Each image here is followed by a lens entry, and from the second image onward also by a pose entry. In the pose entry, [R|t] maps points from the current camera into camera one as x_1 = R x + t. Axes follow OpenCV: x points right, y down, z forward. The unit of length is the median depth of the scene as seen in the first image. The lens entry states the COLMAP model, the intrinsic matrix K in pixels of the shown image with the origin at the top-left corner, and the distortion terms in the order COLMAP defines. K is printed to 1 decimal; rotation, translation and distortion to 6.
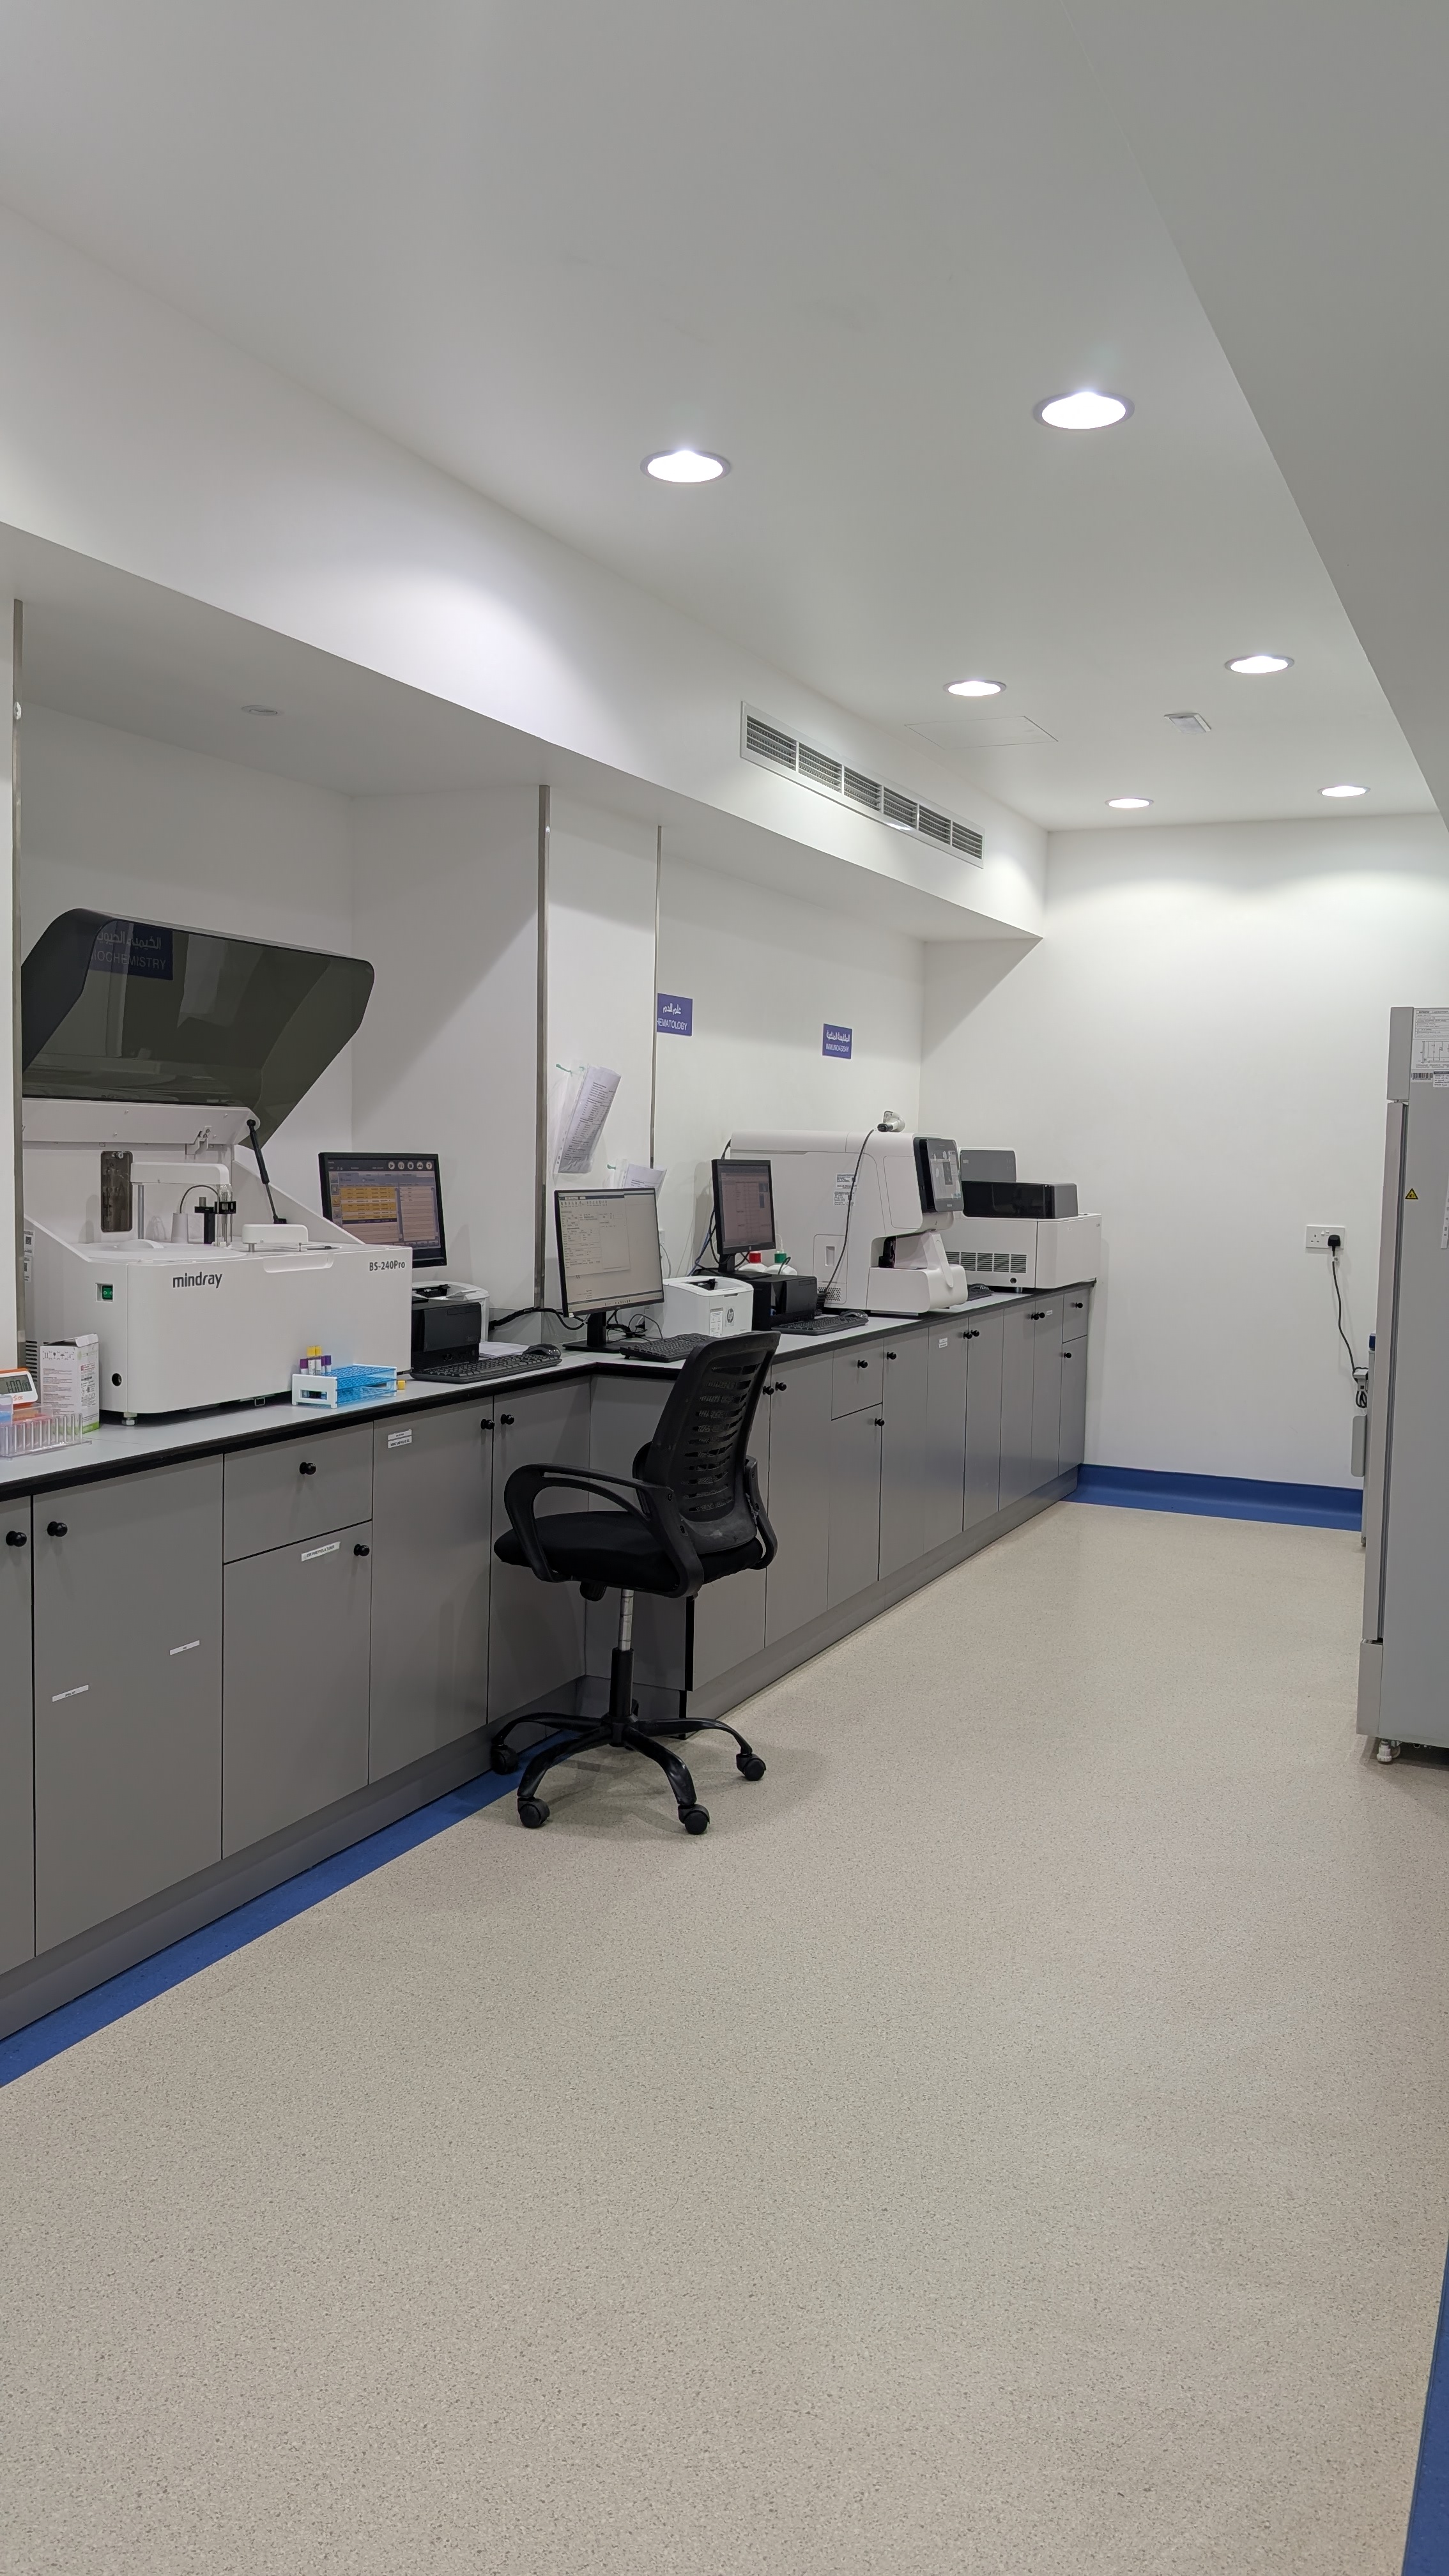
lens RADIAL K [[1880.7, 0, 724.5], [0, 1880.7, 1288.0], [0, 0, 1]] dist [0.073147, -0.178079]
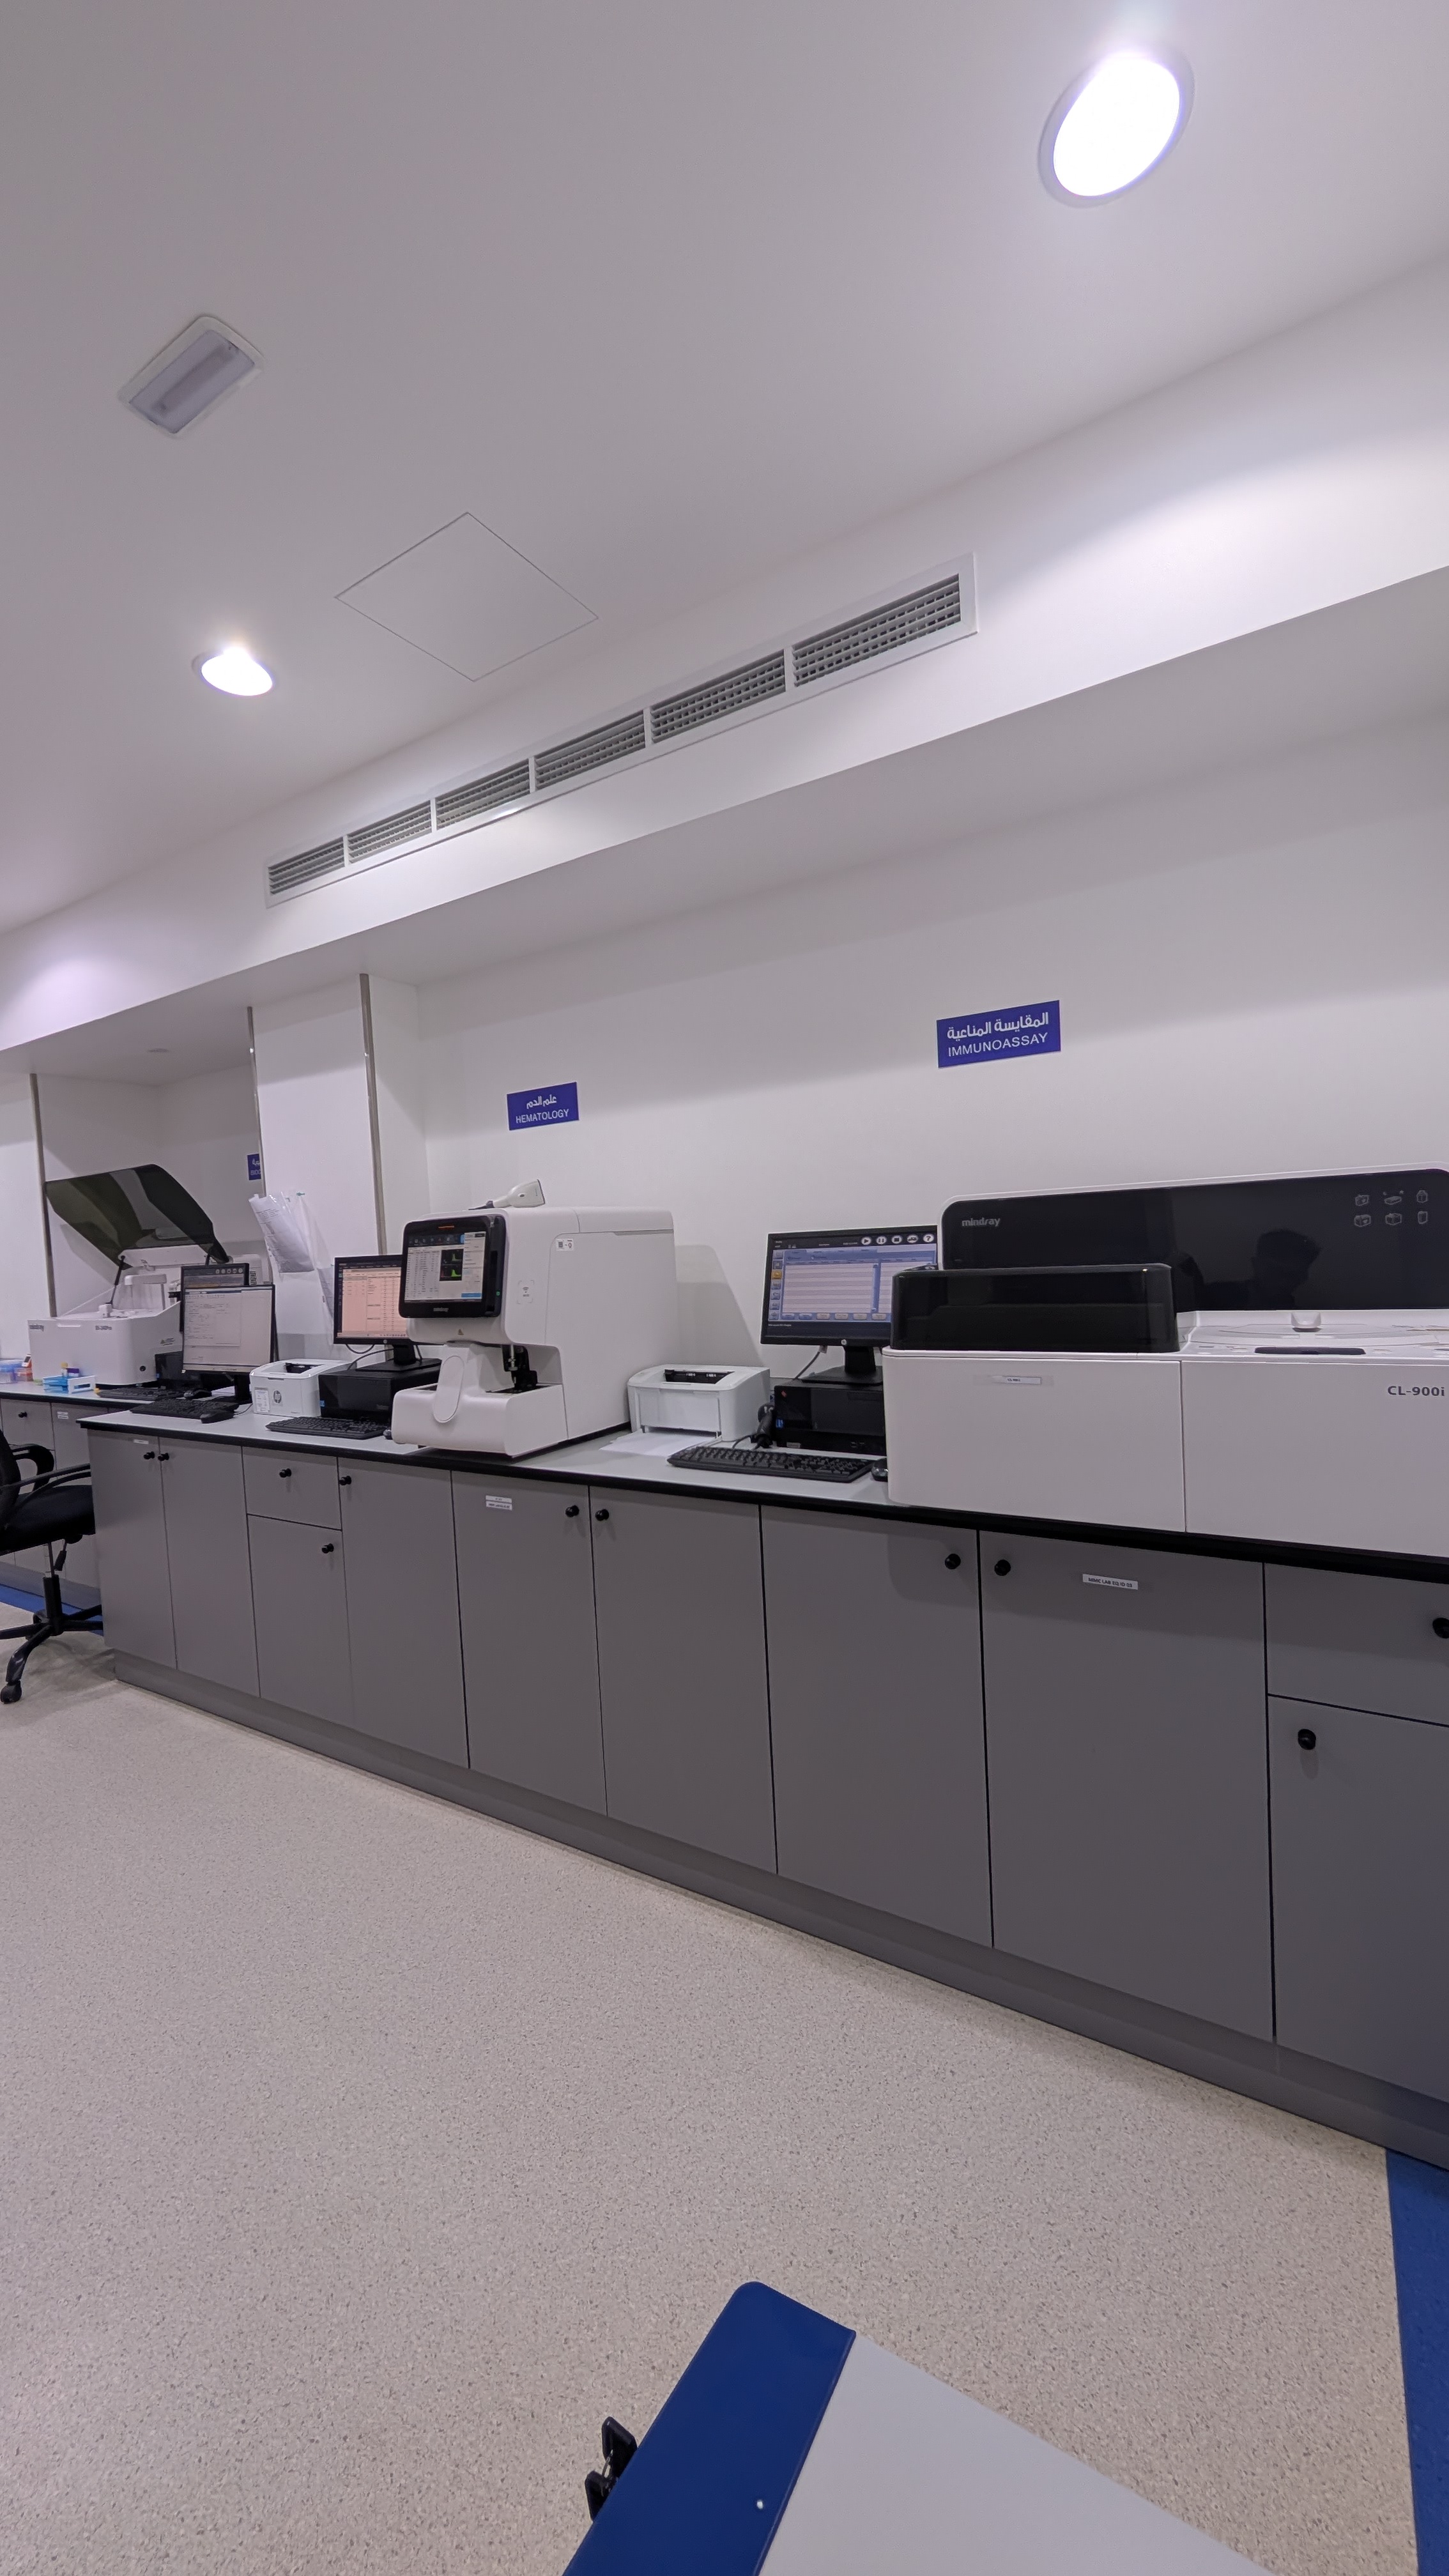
lens RADIAL K [[976.1, 0, 714.5], [0, 976.1, 1286.0], [0, 0, 1]] dist [-0.002034, 0.000110]
pose [[-0.115943, 0.036381, -0.992589, 0.527508], [-0.017826, 0.999092, 0.038702, -0.075446], [0.993096, 0.022181, -0.115190, 1.244683]]
